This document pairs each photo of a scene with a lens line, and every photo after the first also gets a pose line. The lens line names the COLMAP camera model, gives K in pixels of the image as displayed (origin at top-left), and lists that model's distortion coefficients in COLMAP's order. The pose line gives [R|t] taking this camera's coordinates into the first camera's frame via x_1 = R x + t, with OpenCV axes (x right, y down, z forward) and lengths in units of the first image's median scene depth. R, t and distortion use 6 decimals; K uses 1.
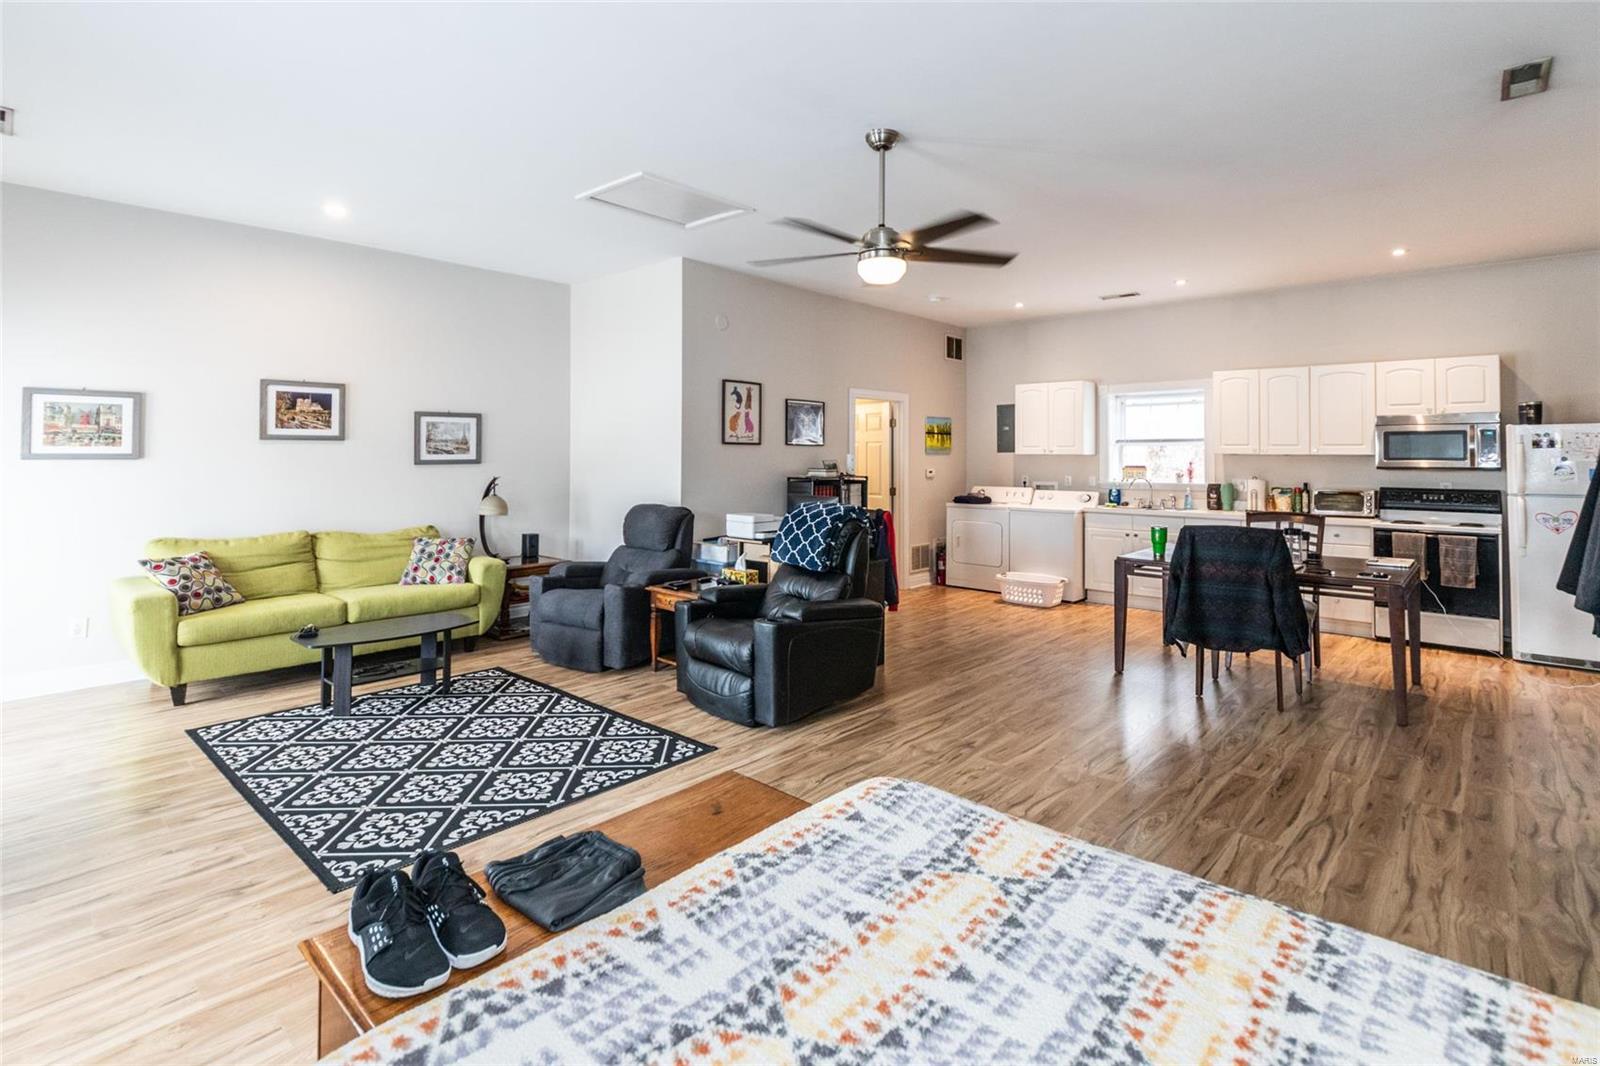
lens RADIAL K [[837.2, 0, 836.7], [0, 837.2, 434.3], [0, 0, 1]] dist [-0.001602, -0.000436]
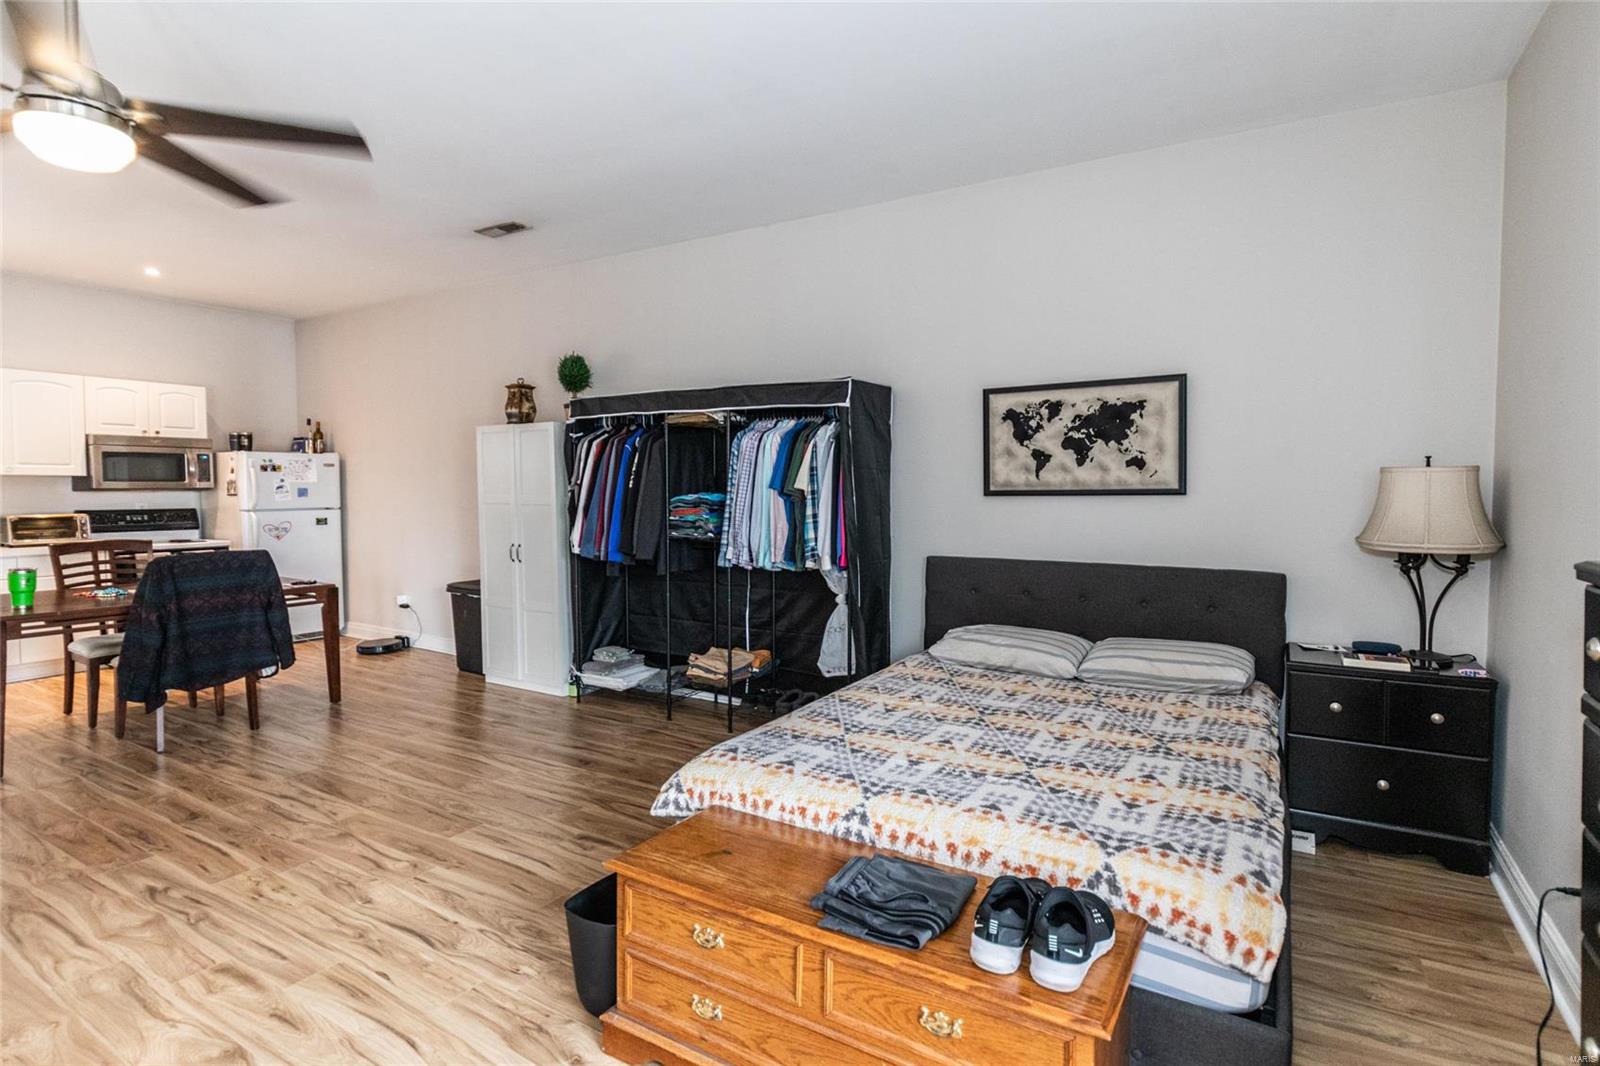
lens RADIAL K [[731.2, 0, 834.0], [0, 731.2, 520.0], [0, 0, 1]] dist [-0.025668, -0.000350]
pose [[-0.203376, -0.048934, 0.977877, -0.438203], [-0.032706, 0.998532, 0.043166, 0.017845], [-0.978554, -0.023204, -0.204678, 0.490693]]
